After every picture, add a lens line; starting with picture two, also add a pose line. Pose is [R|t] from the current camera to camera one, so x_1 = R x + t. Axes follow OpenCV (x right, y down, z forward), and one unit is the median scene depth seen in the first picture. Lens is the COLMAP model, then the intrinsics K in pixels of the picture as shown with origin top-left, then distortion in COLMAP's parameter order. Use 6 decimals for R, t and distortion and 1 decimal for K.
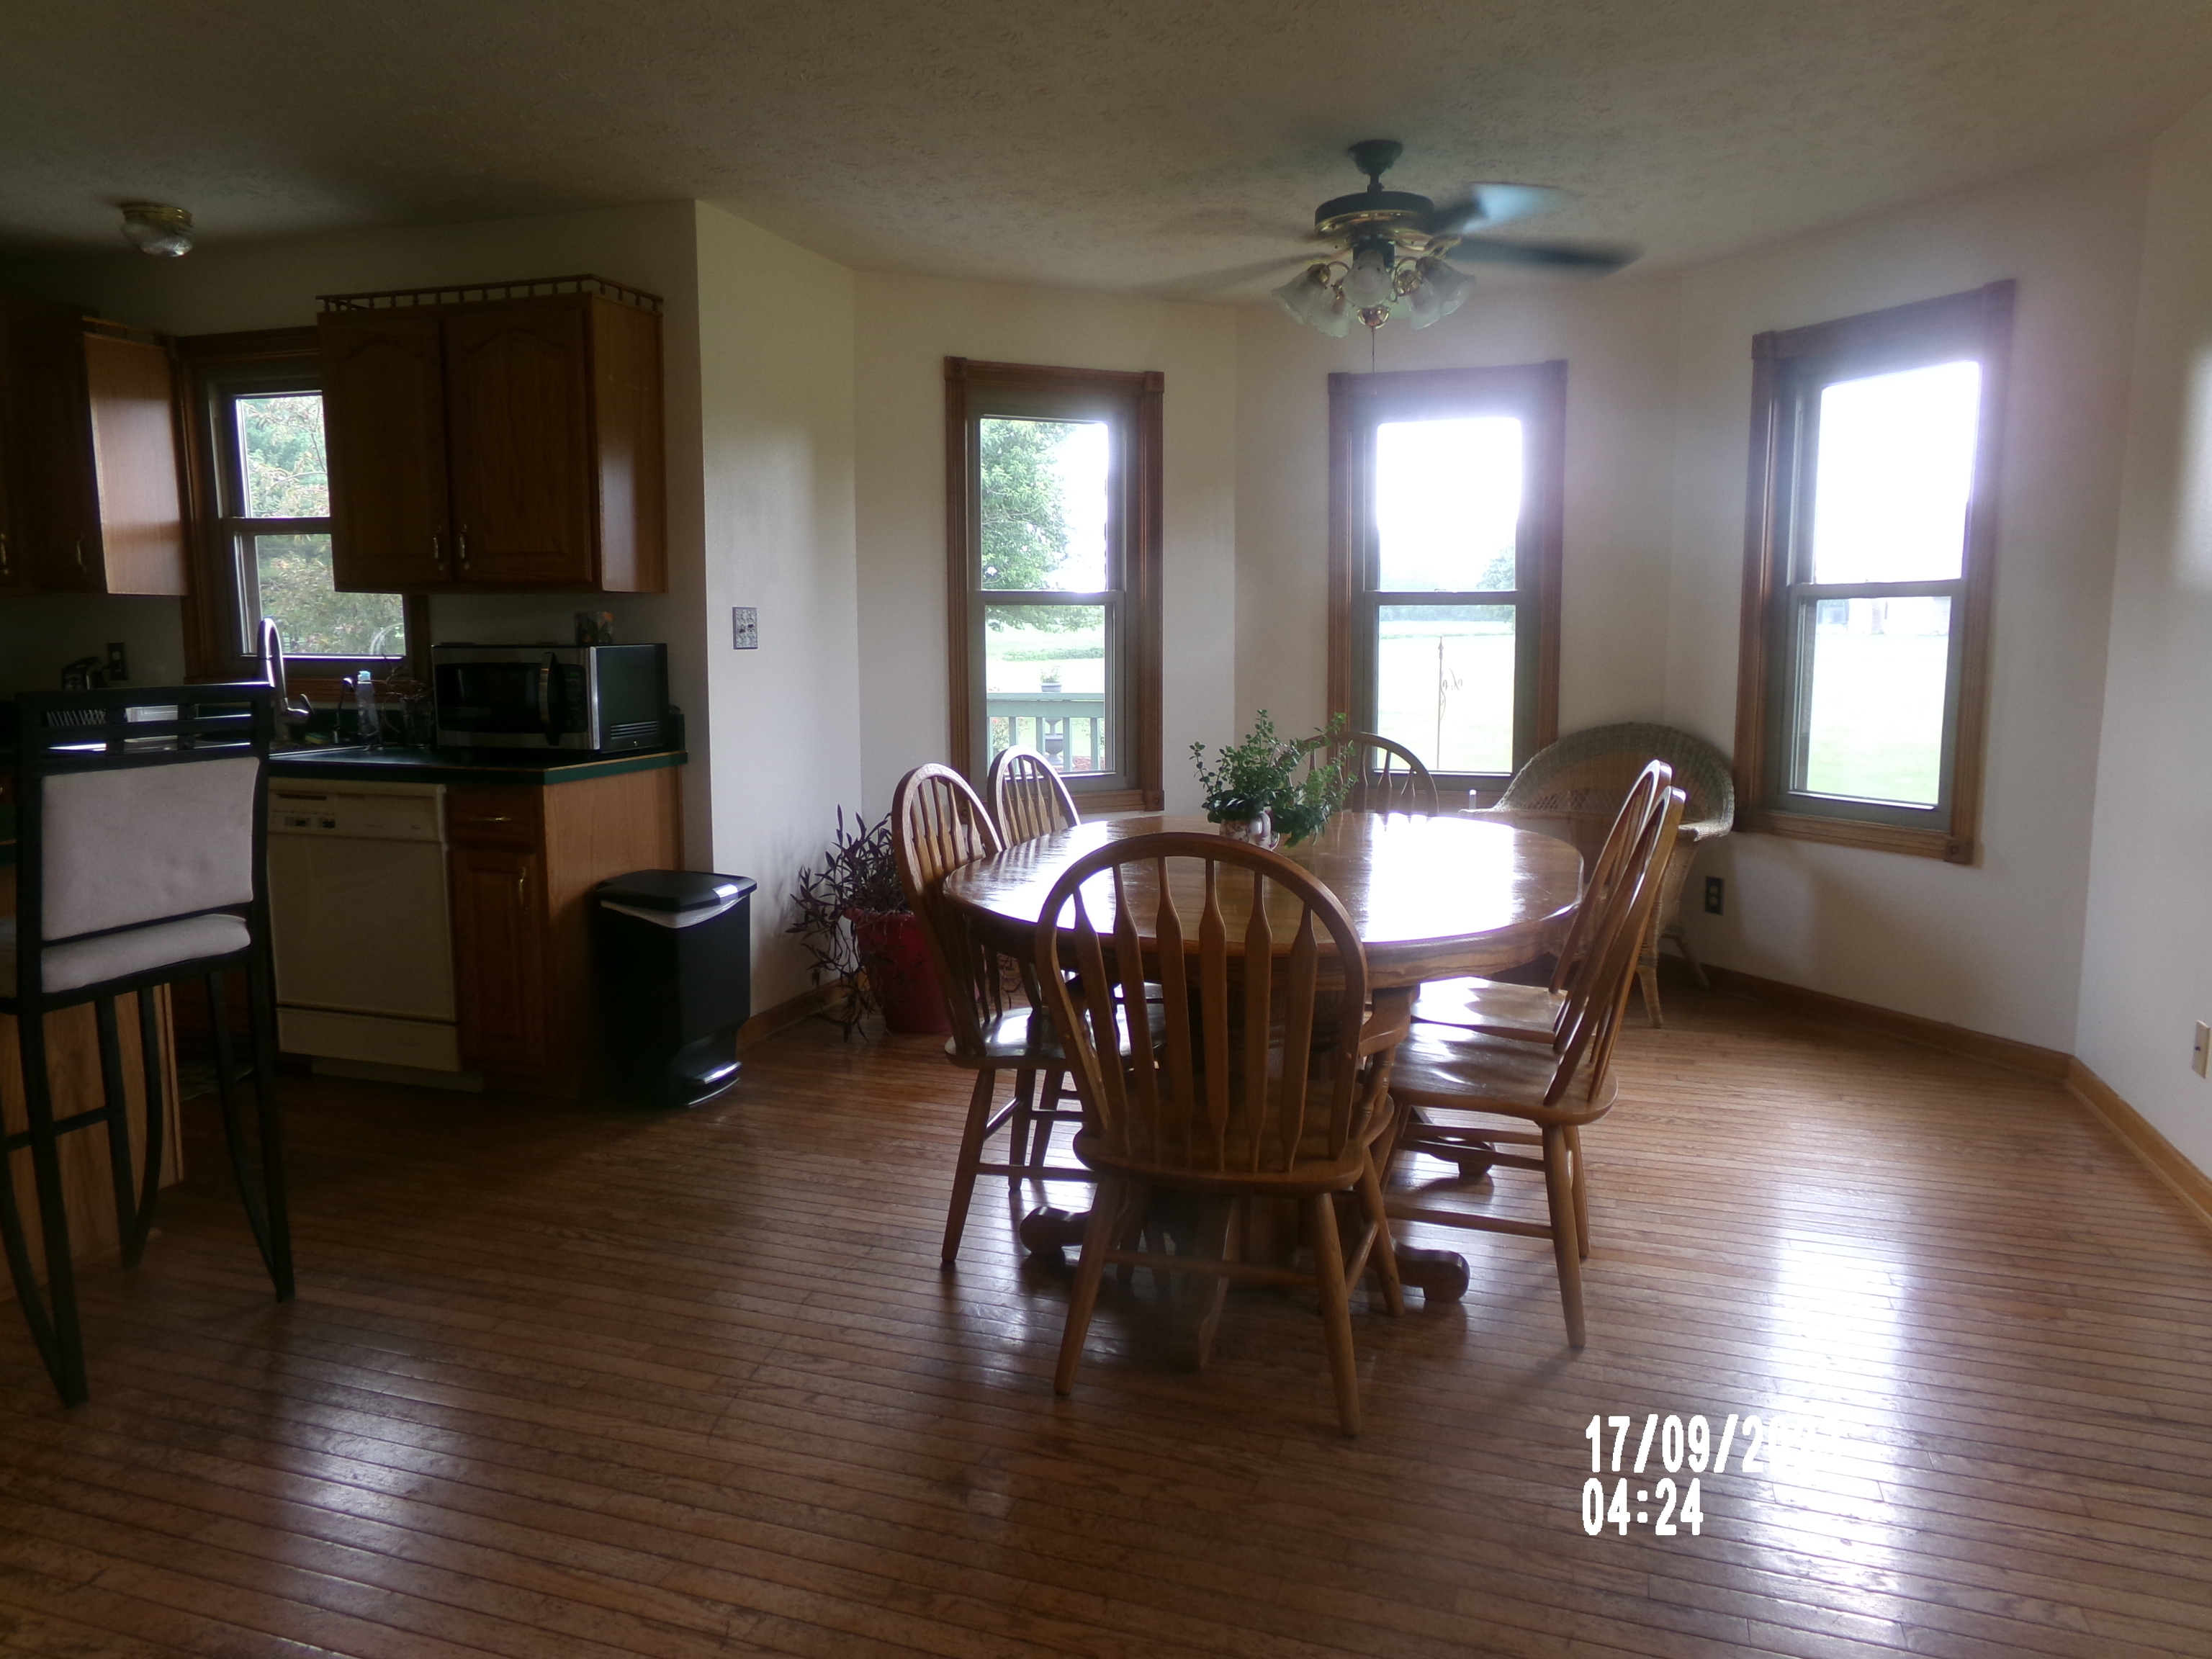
lens RADIAL K [[1509.4, 0, 1104.2], [0, 1509.4, 840.6], [0, 0, 1]] dist [0.010982, 0.001623]
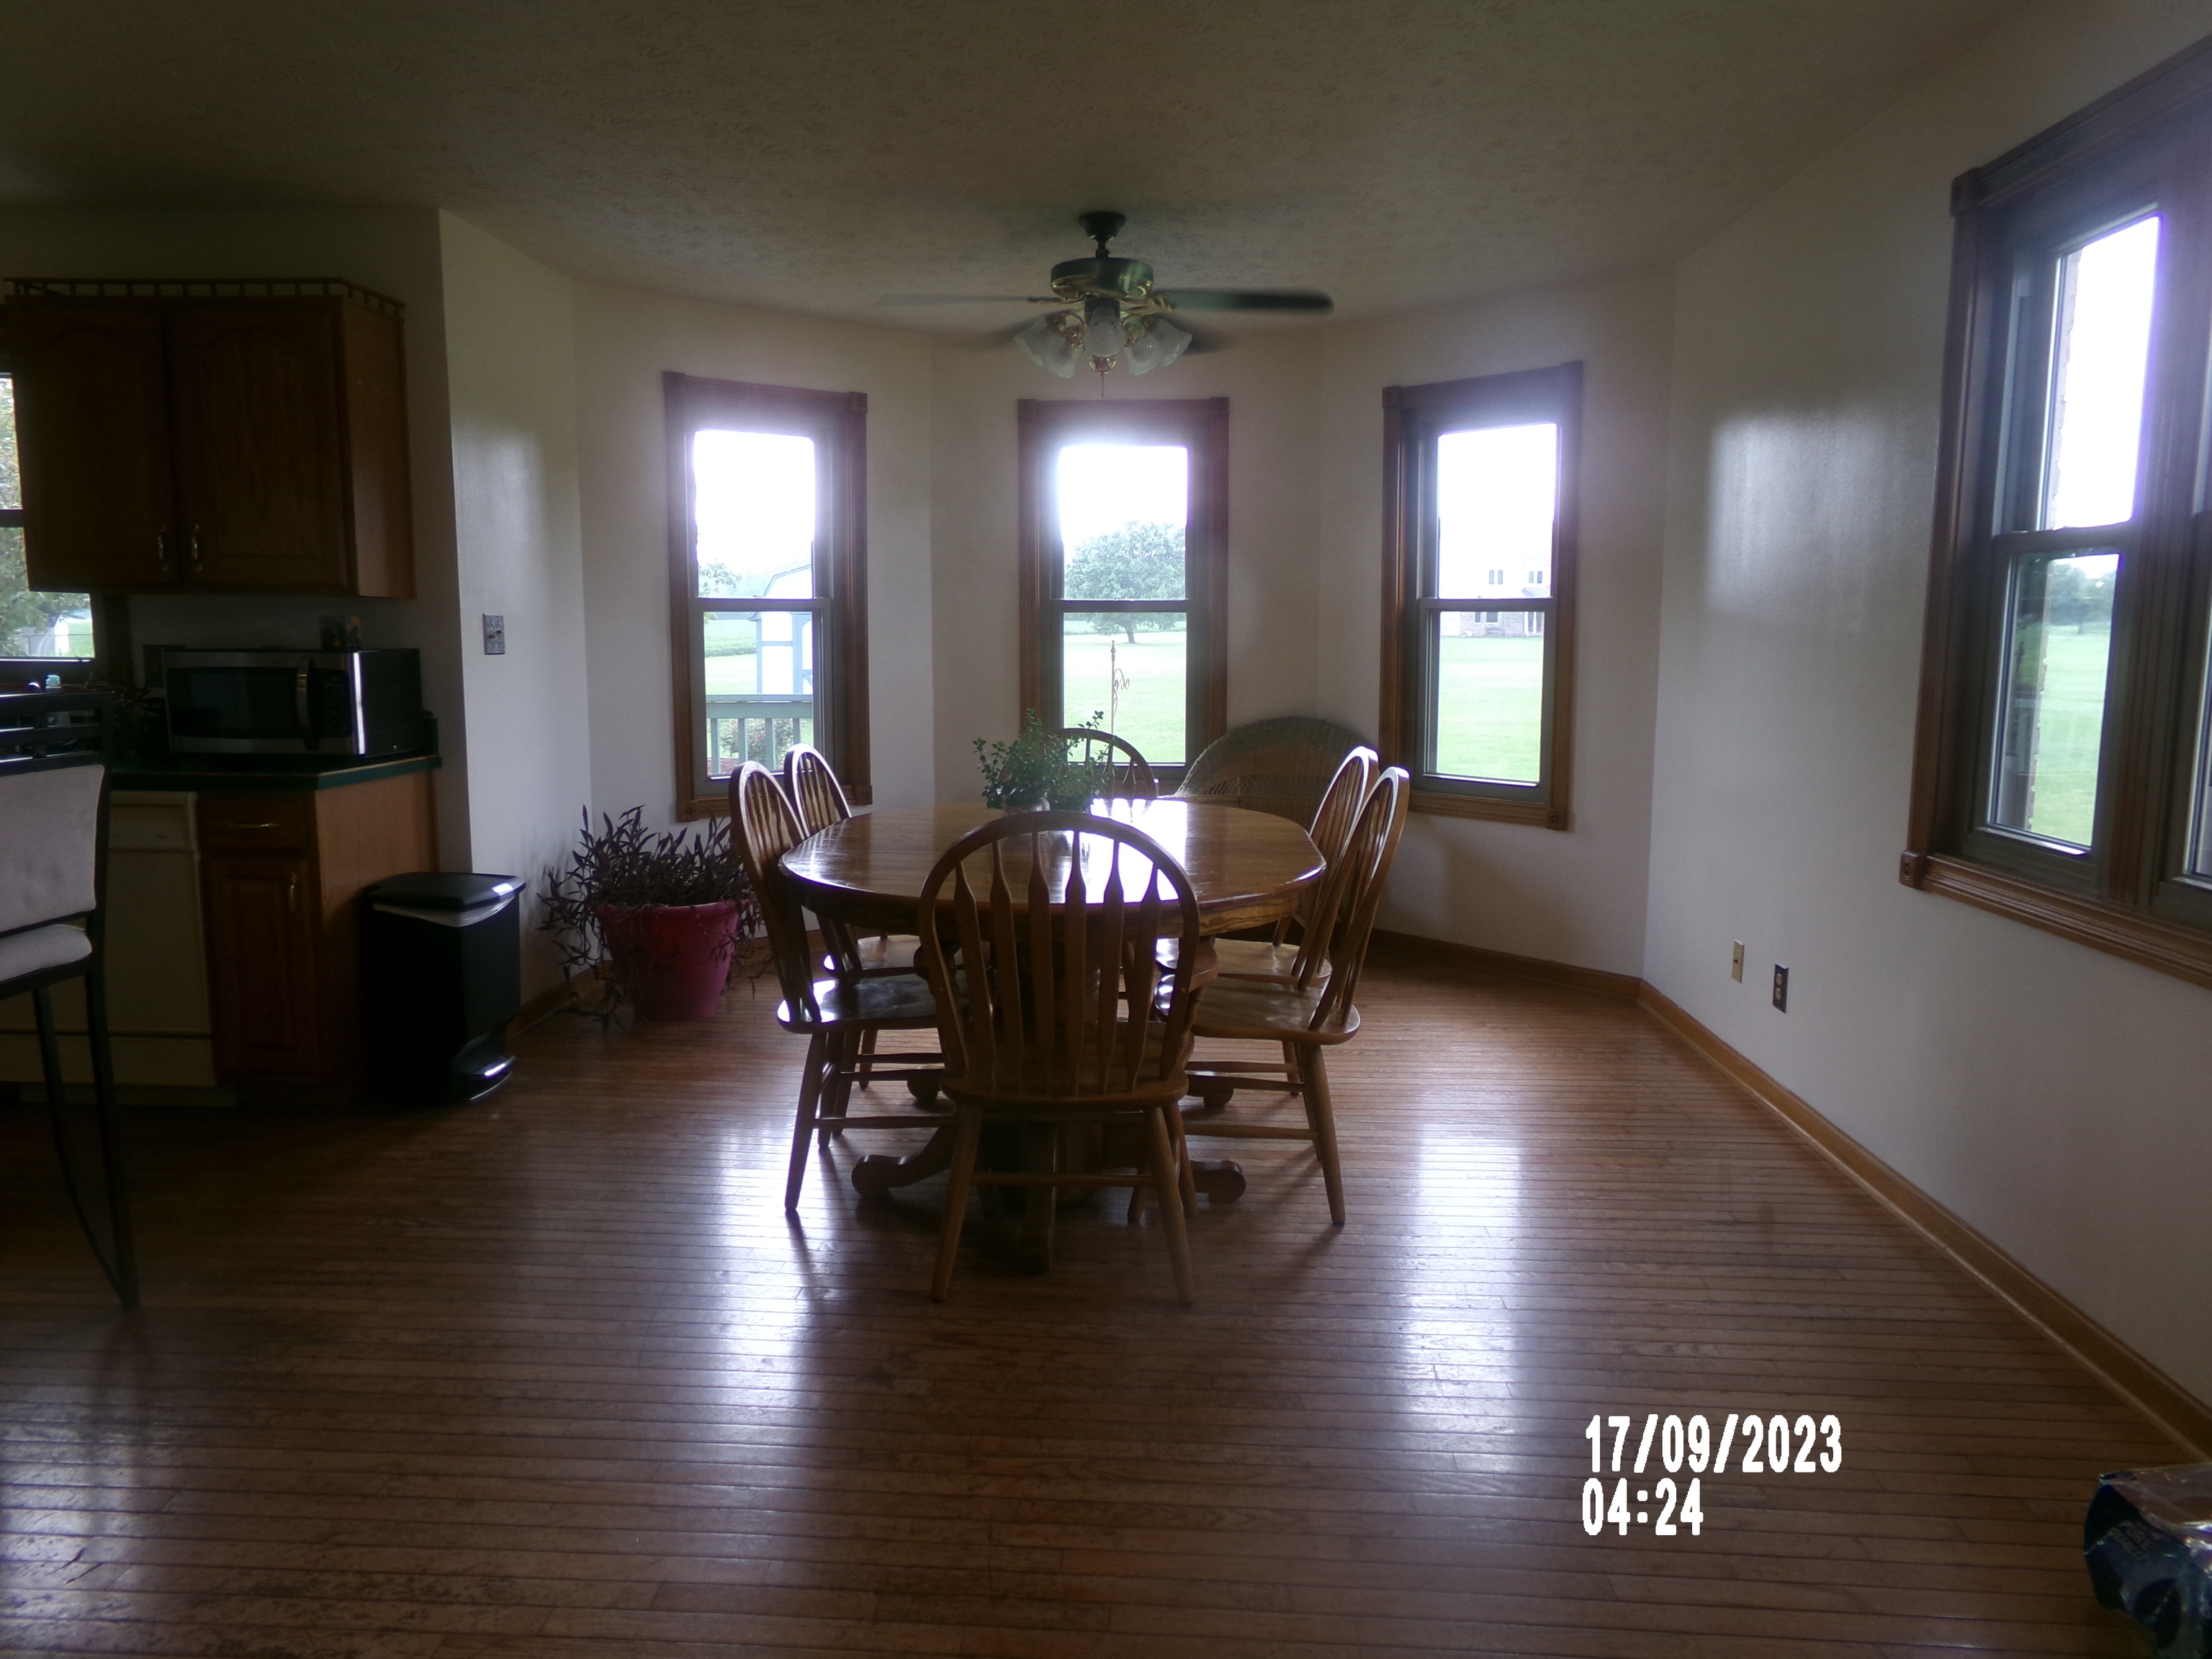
lens RADIAL K [[1509.4, 0, 1104.2], [0, 1509.4, 840.6], [0, 0, 1]] dist [0.010982, 0.001623]
pose [[0.964895, -0.030624, 0.260844, -0.123462], [0.029998, 0.999530, 0.006380, 0.005554], [-0.260917, 0.001669, 0.965360, -0.095892]]
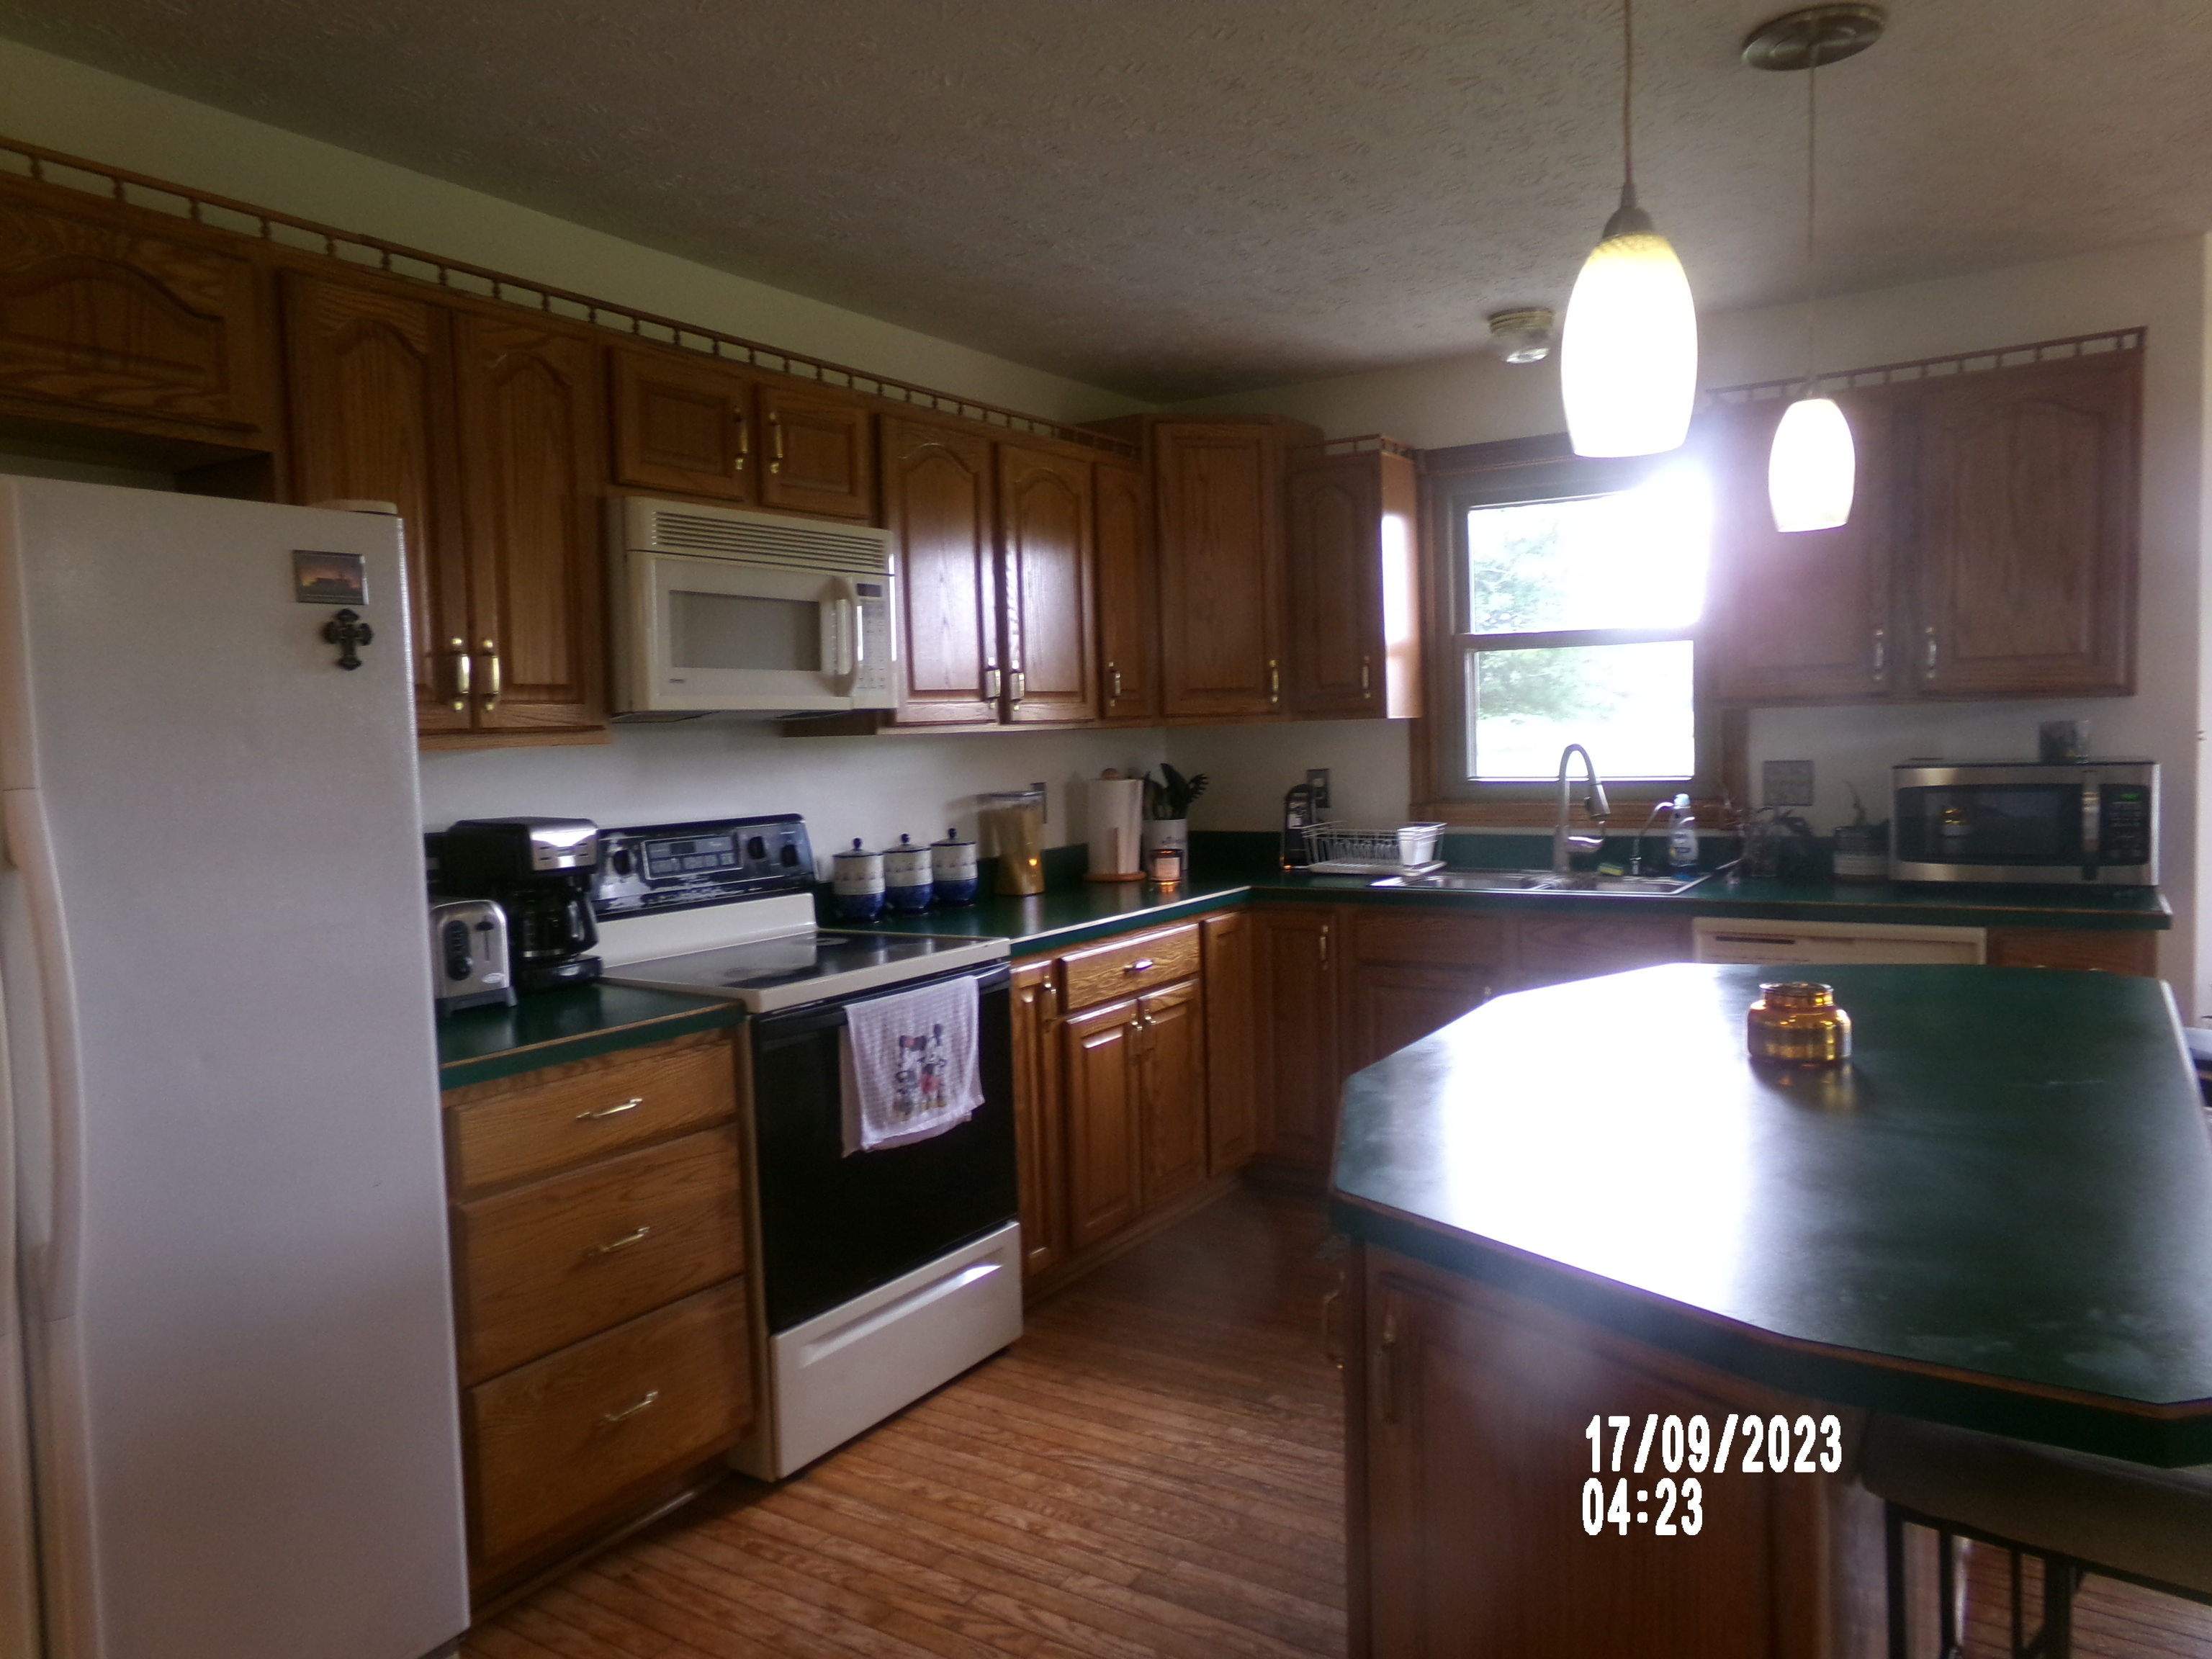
lens RADIAL K [[1509.4, 0, 1104.2], [0, 1509.4, 840.6], [0, 0, 1]] dist [0.010982, 0.001623]
pose [[0.967251, -0.010270, -0.253613, -0.684600], [-0.006105, 0.997951, -0.063697, -0.028545], [0.253748, 0.063159, 0.965206, 0.047136]]
